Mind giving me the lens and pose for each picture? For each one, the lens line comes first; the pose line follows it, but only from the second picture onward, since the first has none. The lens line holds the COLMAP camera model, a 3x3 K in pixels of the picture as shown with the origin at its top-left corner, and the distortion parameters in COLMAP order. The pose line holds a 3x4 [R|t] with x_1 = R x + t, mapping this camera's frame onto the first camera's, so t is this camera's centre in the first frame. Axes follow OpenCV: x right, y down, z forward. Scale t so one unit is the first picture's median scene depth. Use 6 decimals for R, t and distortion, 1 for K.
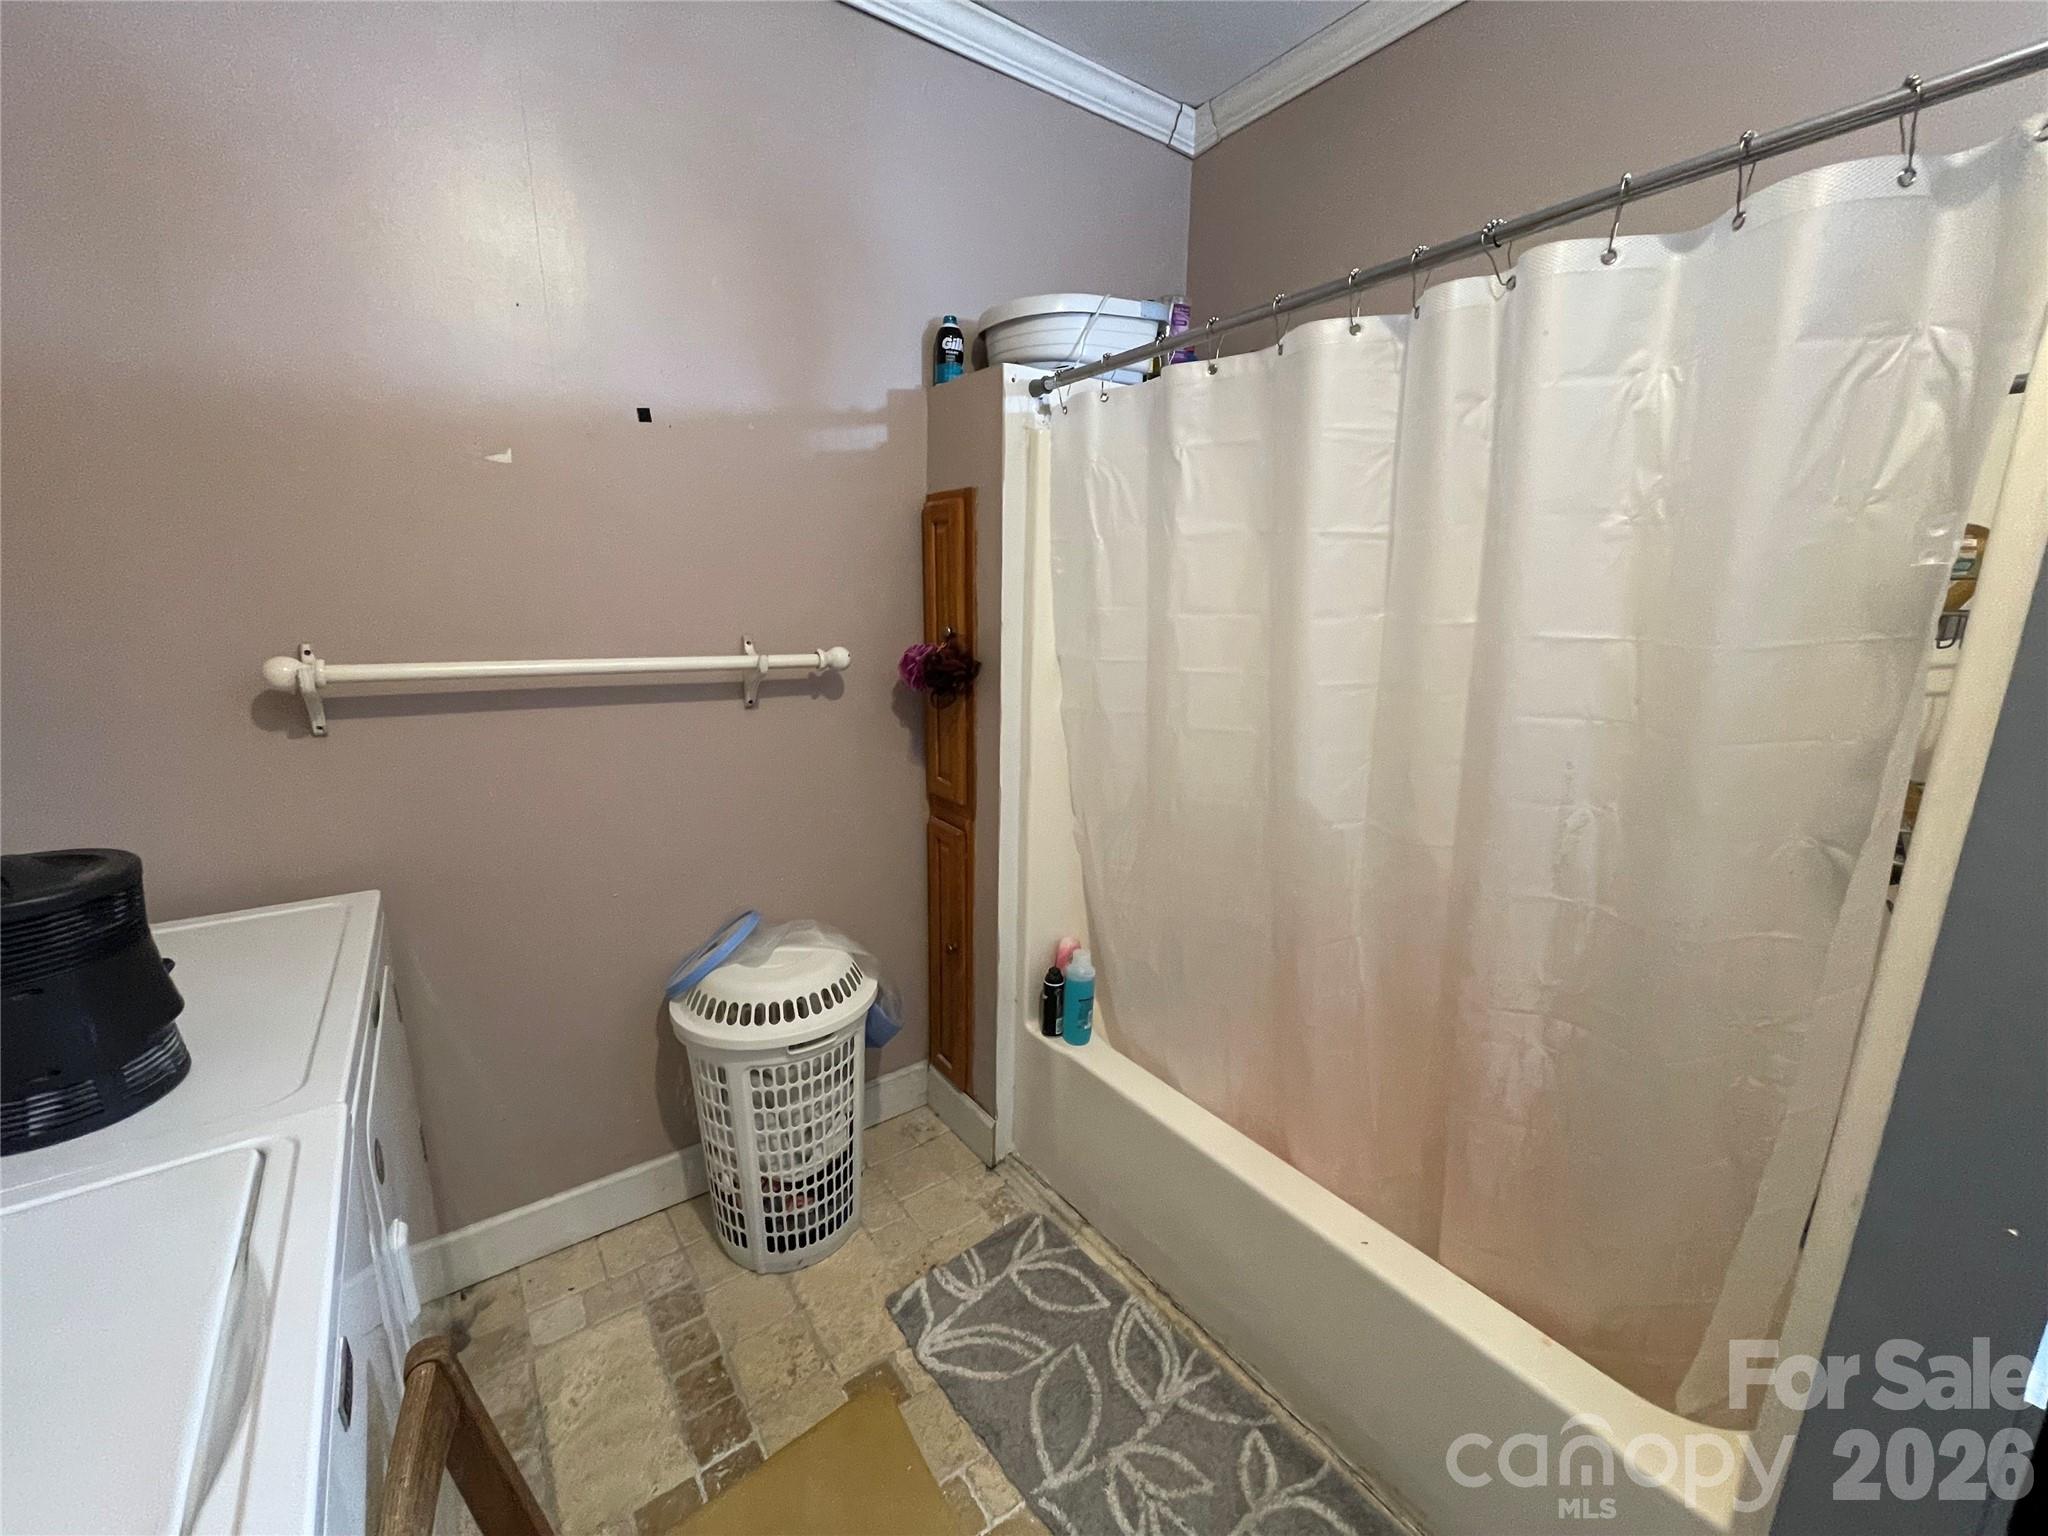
lens RADIAL K [[824.5, 0, 1024.0], [0, 824.5, 768.0], [0, 0, 1]] dist [-0.001433, 0.000014]
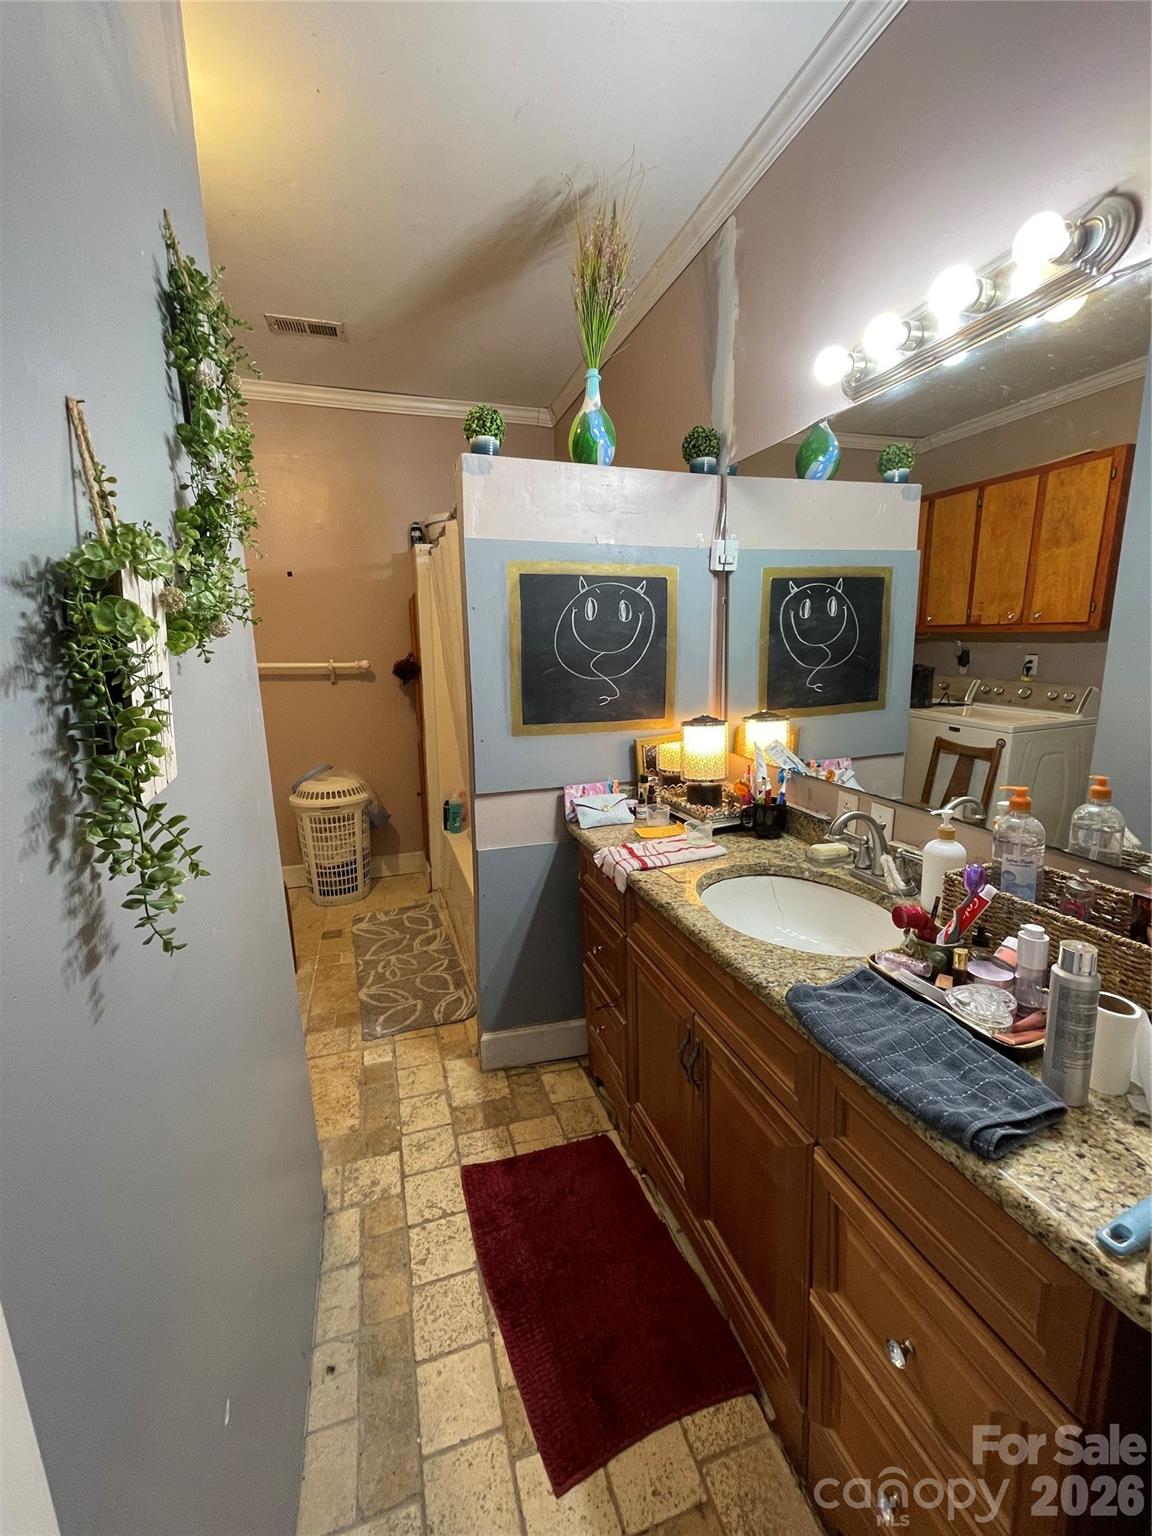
lens RADIAL K [[618.4, 0, 576.0], [0, 618.4, 768.0], [0, 0, 1]] dist [-0.001433, 0.000014]
pose [[0.951393, 0.035345, -0.305943, 1.066665], [-0.043409, 0.998865, -0.019592, 0.206056], [0.304903, 0.031920, 0.951848, -0.621693]]
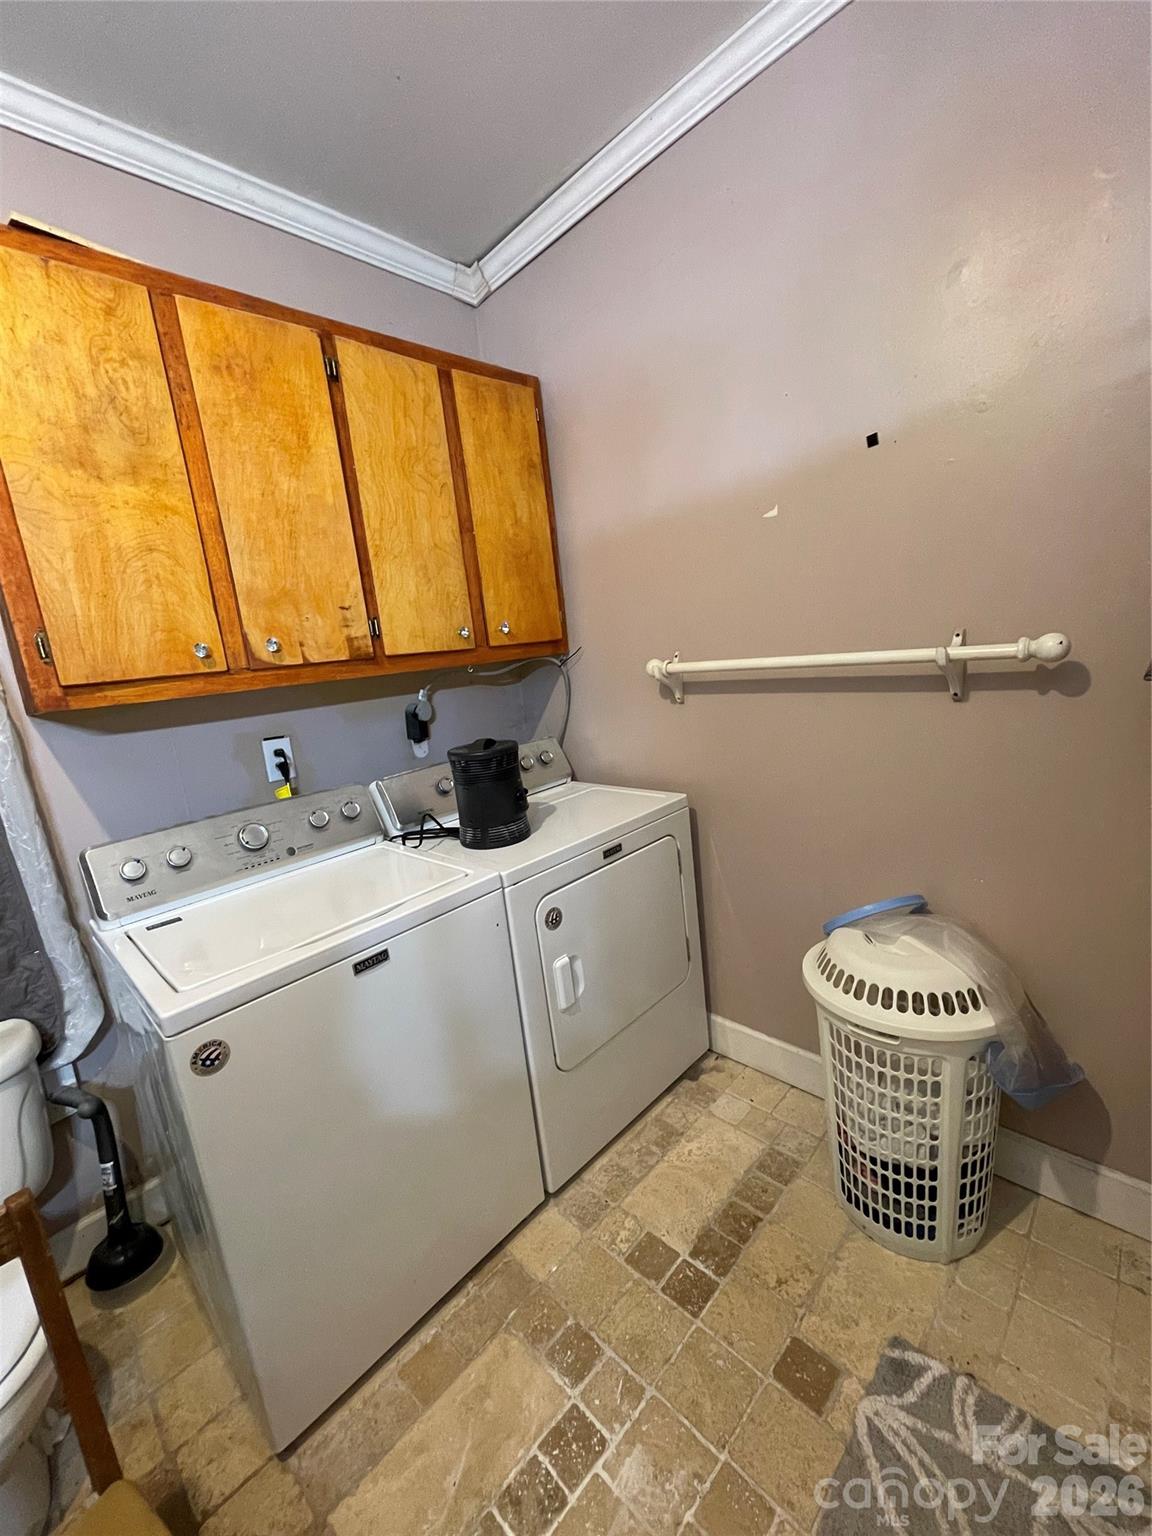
lens RADIAL K [[618.4, 0, 576.0], [0, 618.4, 768.0], [0, 0, 1]] dist [-0.001433, 0.000014]
pose [[0.158129, 0.151191, -0.975775, 0.374333], [-0.110735, 0.984689, 0.134627, -0.047916], [0.981189, 0.086764, 0.172450, 0.479530]]
